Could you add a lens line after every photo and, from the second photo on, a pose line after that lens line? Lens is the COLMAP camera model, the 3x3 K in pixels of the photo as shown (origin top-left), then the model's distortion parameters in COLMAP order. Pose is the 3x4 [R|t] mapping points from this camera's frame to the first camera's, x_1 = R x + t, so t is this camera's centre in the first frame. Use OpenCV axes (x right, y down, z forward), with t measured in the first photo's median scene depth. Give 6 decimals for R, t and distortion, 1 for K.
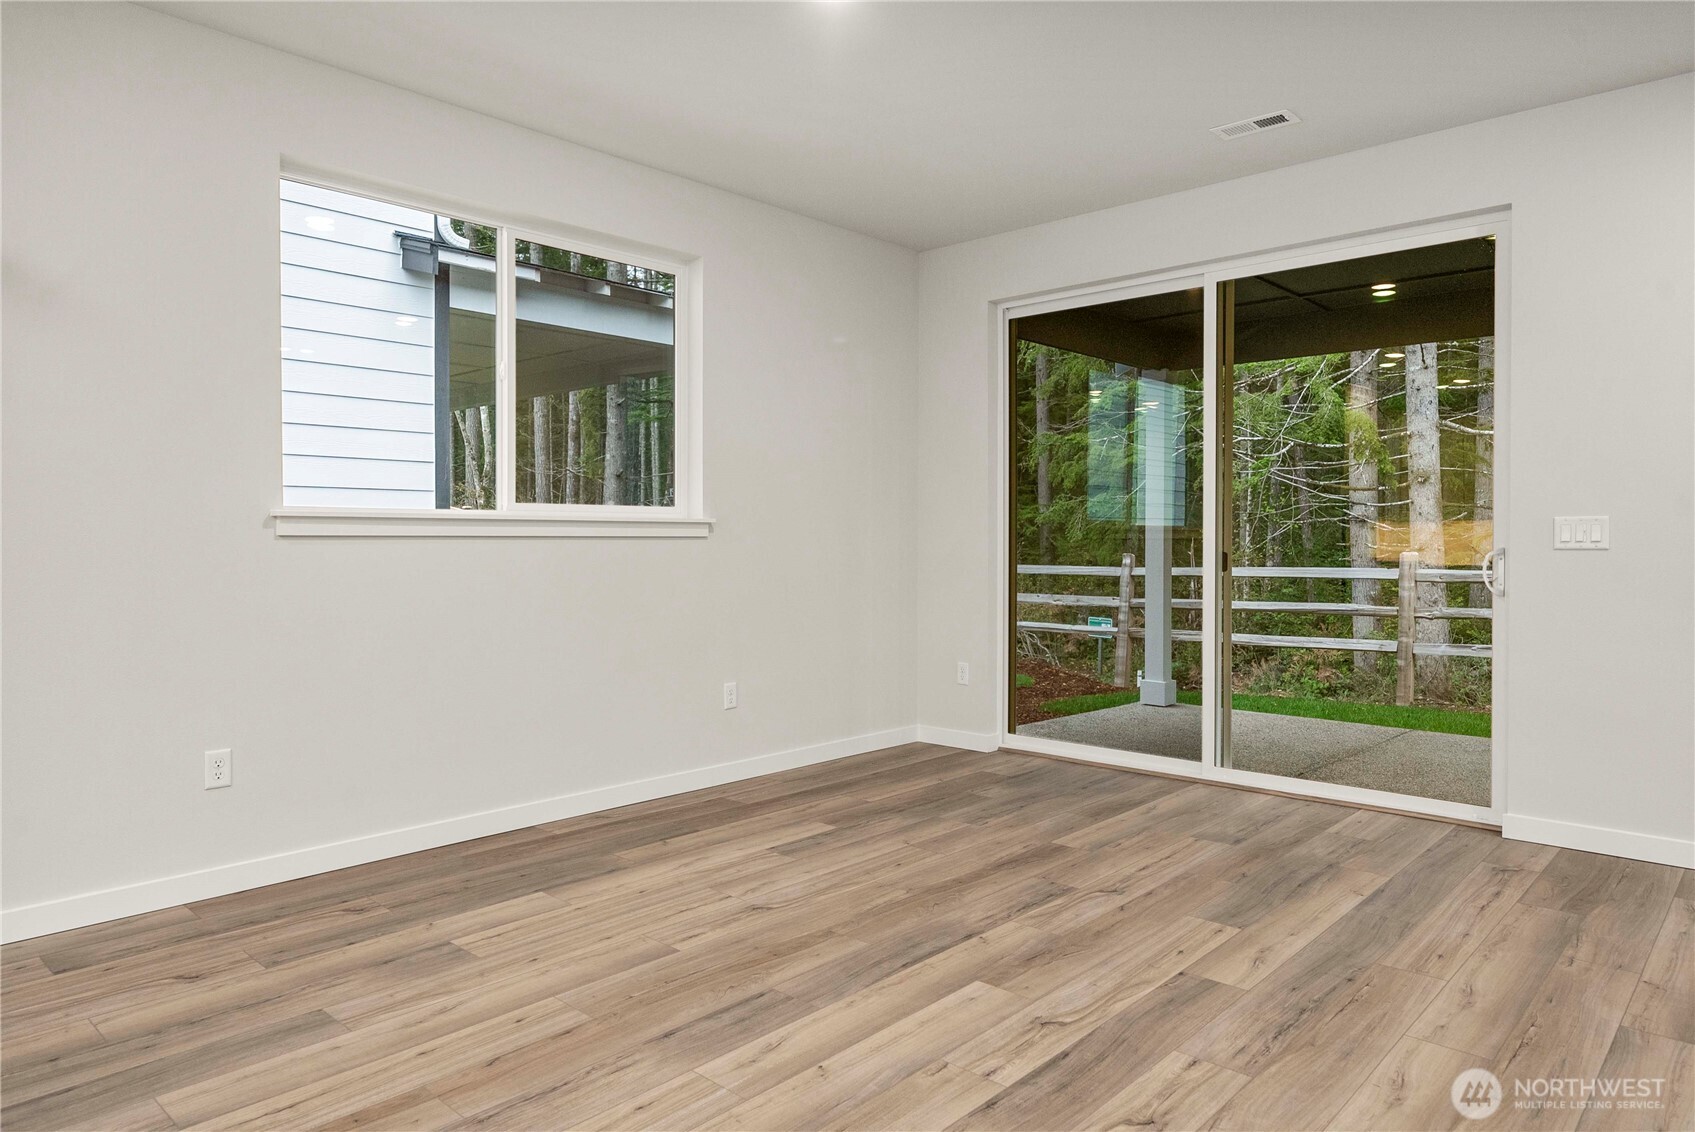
lens RADIAL K [[1064.2, 0, 846.2], [0, 1064.2, 534.1], [0, 0, 1]] dist [0.000229, 0.001241]
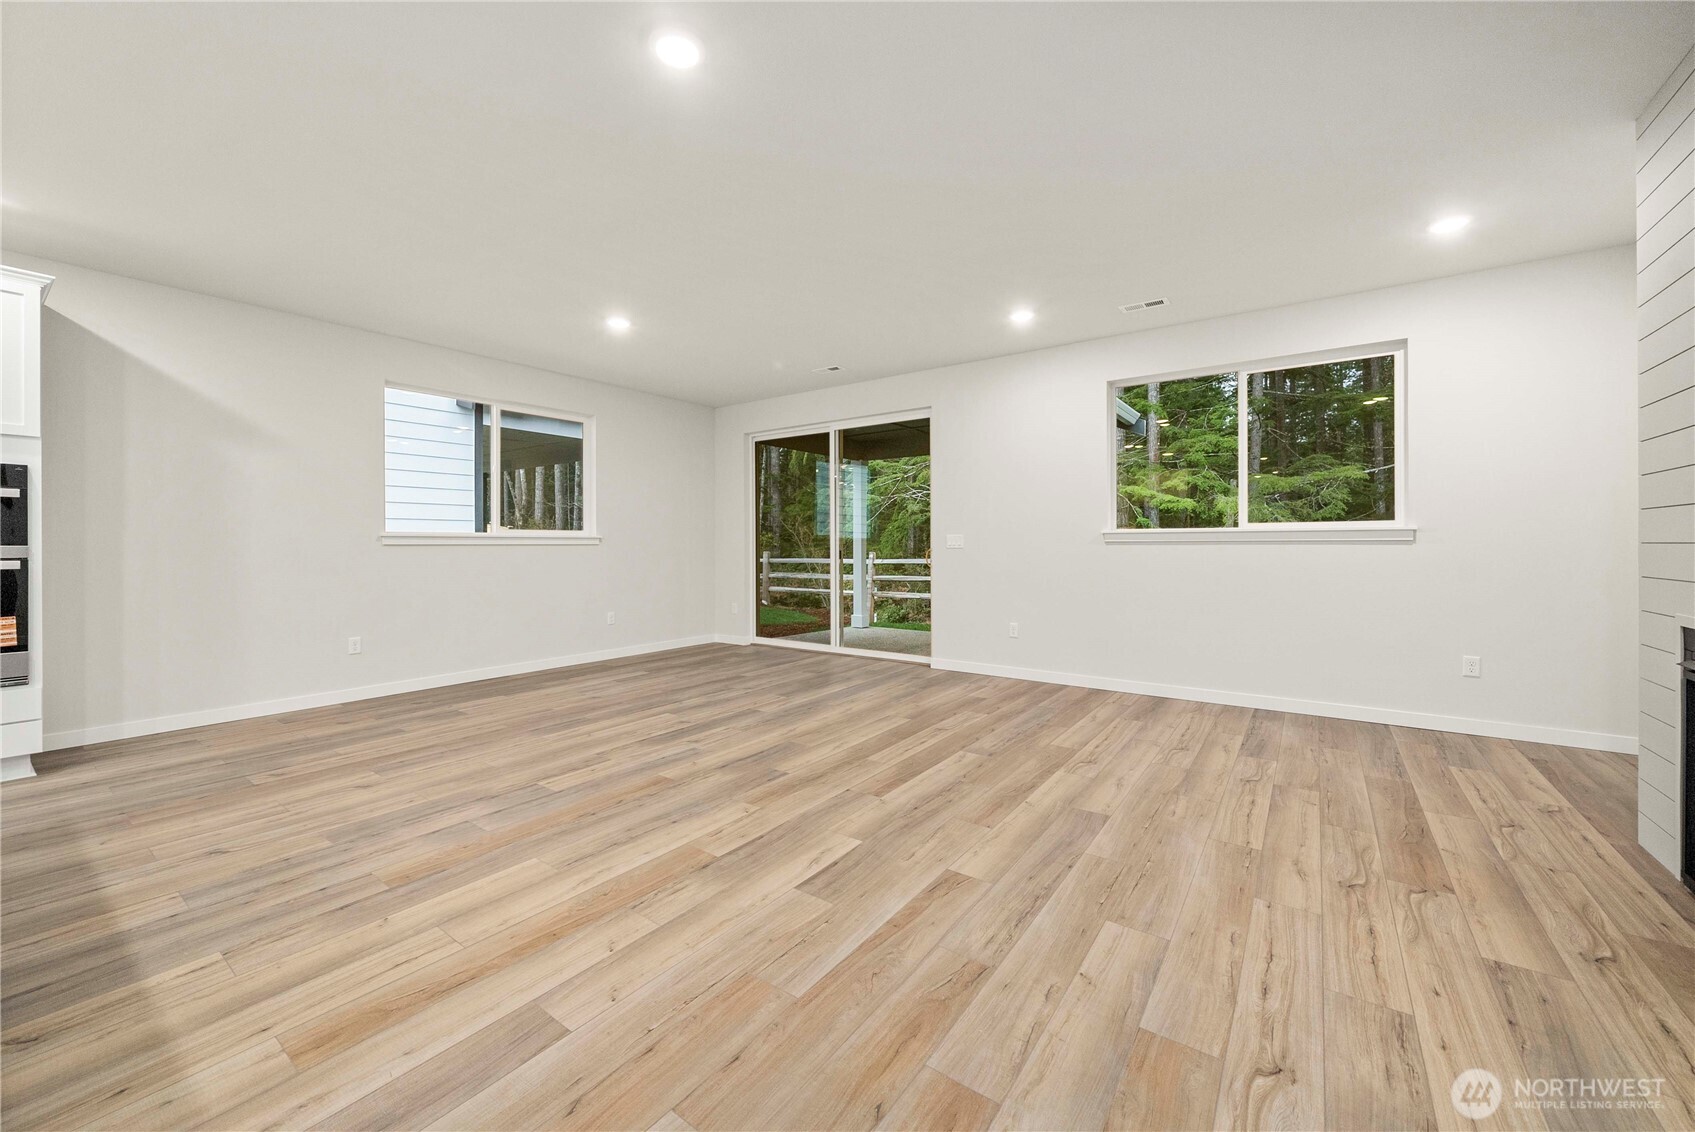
lens RADIAL K [[653.3, 0, 839.1], [0, 653.3, 543.7], [0, 0, 1]] dist [-0.000264, -0.000097]
pose [[0.994550, 0.000215, 0.104257, 0.198442], [-0.000754, 0.999987, 0.005129, -0.006236], [-0.104254, -0.005180, 0.994537, -0.337988]]
